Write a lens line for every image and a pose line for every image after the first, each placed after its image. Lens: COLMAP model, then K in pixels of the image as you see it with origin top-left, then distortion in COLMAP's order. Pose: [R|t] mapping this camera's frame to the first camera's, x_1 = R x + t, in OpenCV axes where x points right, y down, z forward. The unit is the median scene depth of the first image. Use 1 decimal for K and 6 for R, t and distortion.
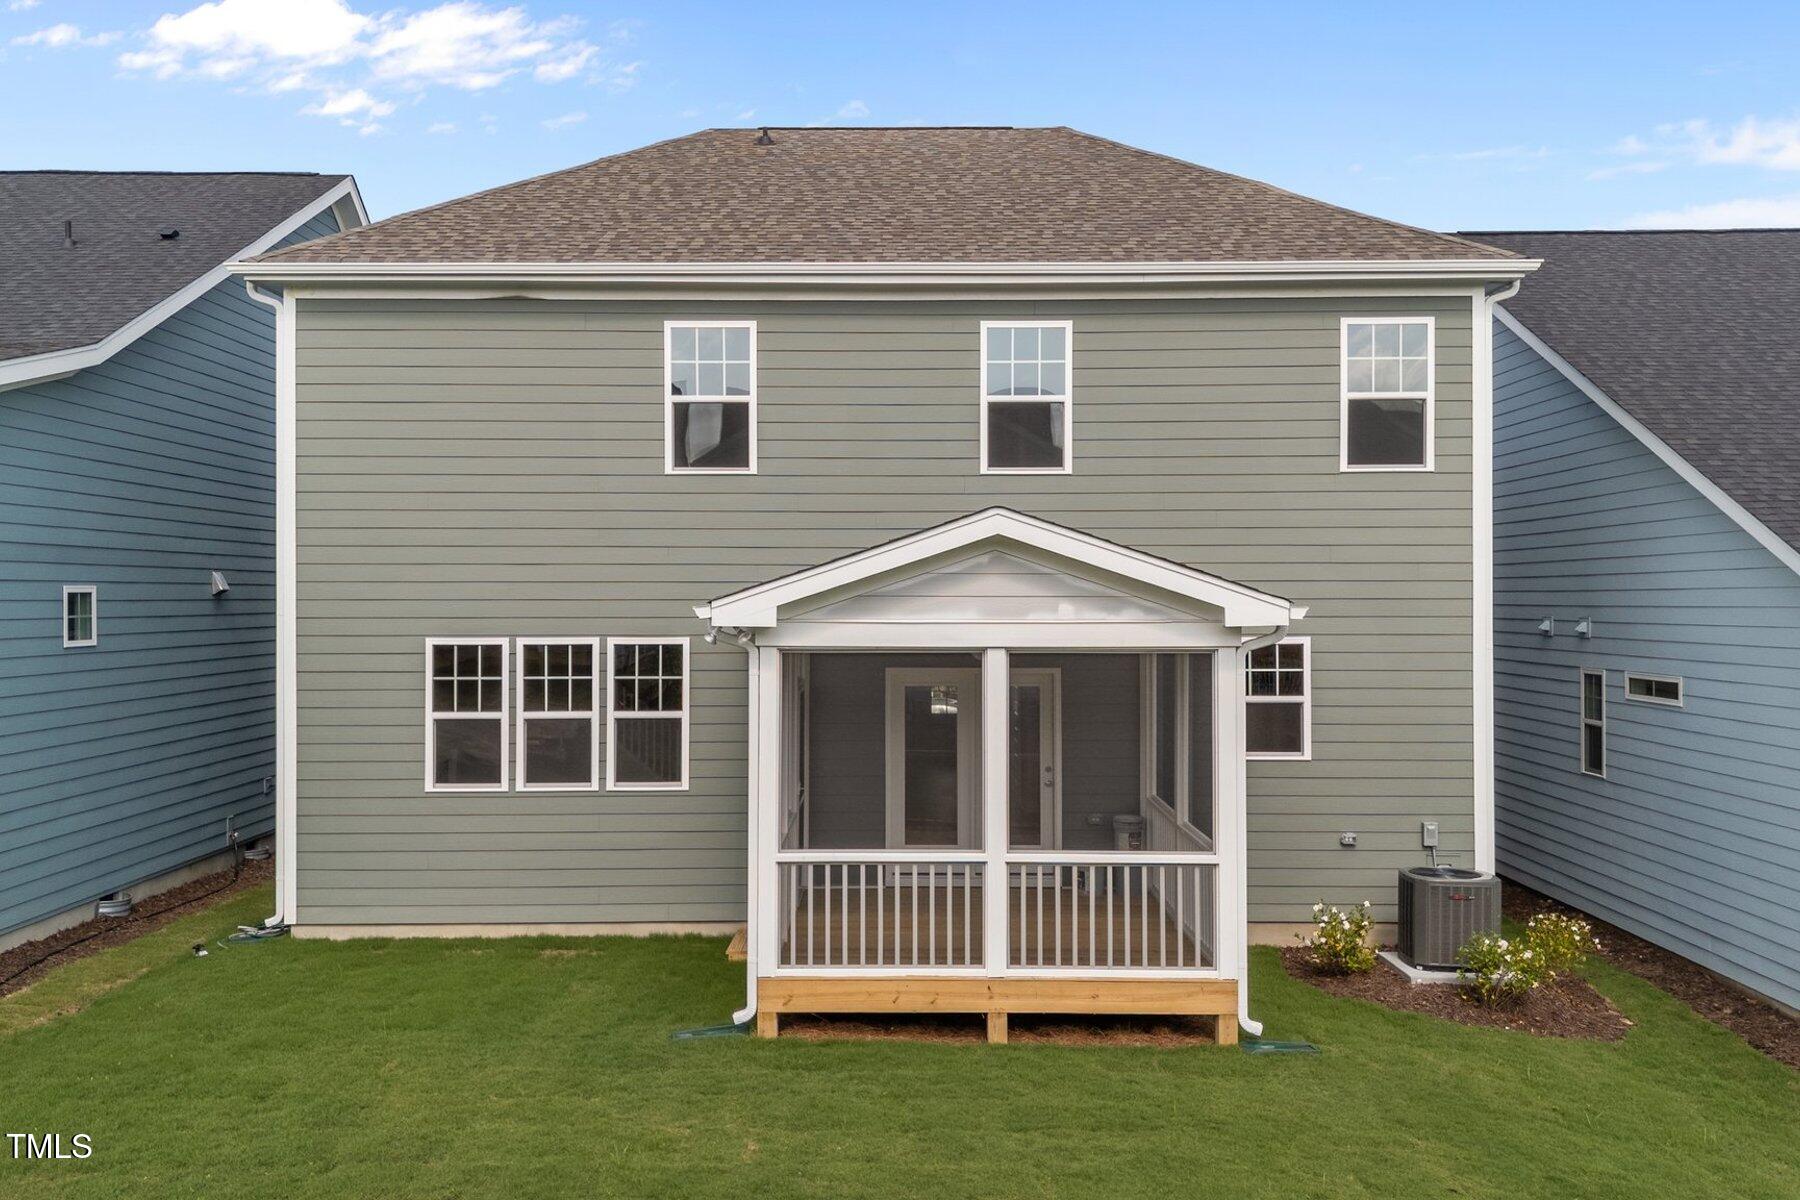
lens RADIAL K [[1561.2, 0, 900.0], [0, 1561.2, 600.0], [0, 0, 1]] dist [0.097534, -0.140068]
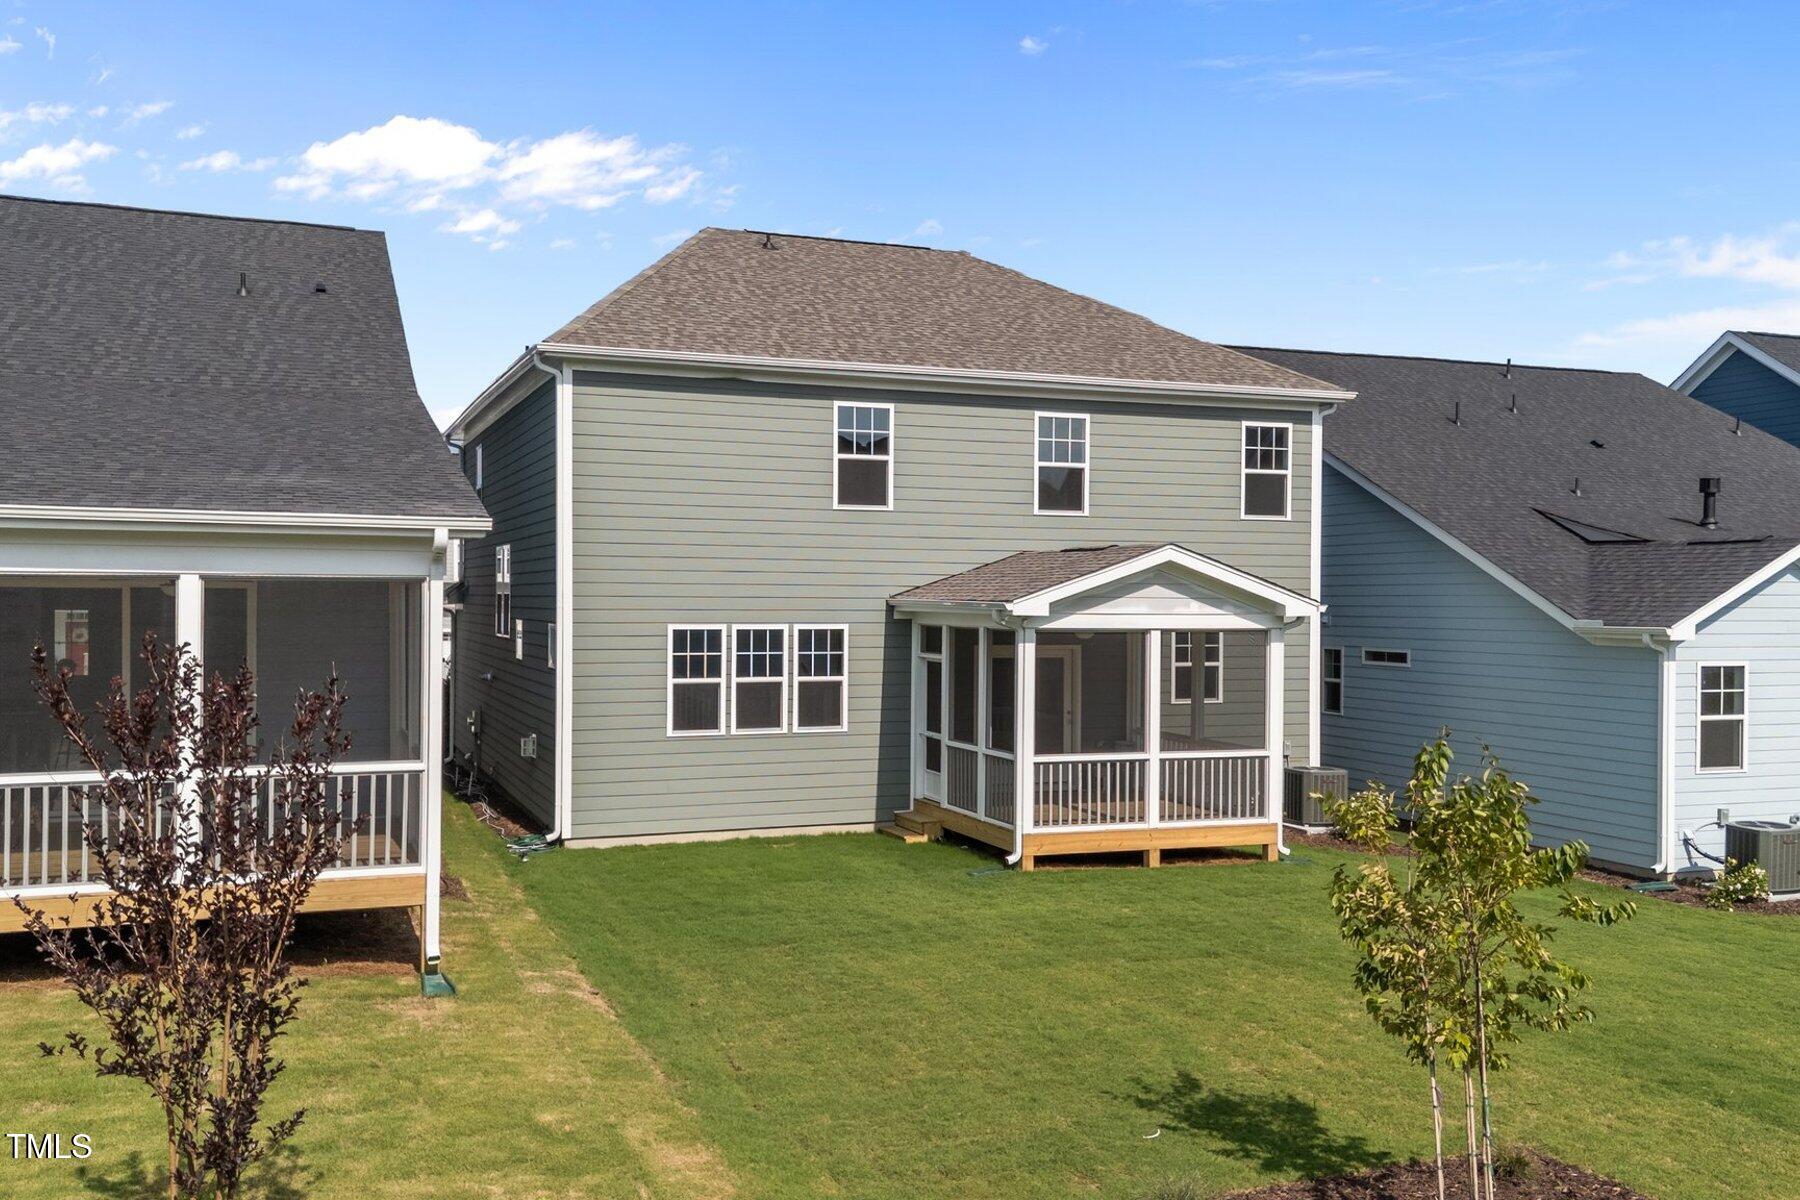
lens RADIAL K [[1561.2, 0, 900.0], [0, 1561.2, 600.0], [0, 0, 1]] dist [0.097534, -0.140068]
pose [[0.935520, 0.006325, 0.353218, -0.593409], [-0.006859, 0.999976, 0.000260, 0.001175], [-0.353208, -0.002666, 0.935541, -0.345554]]
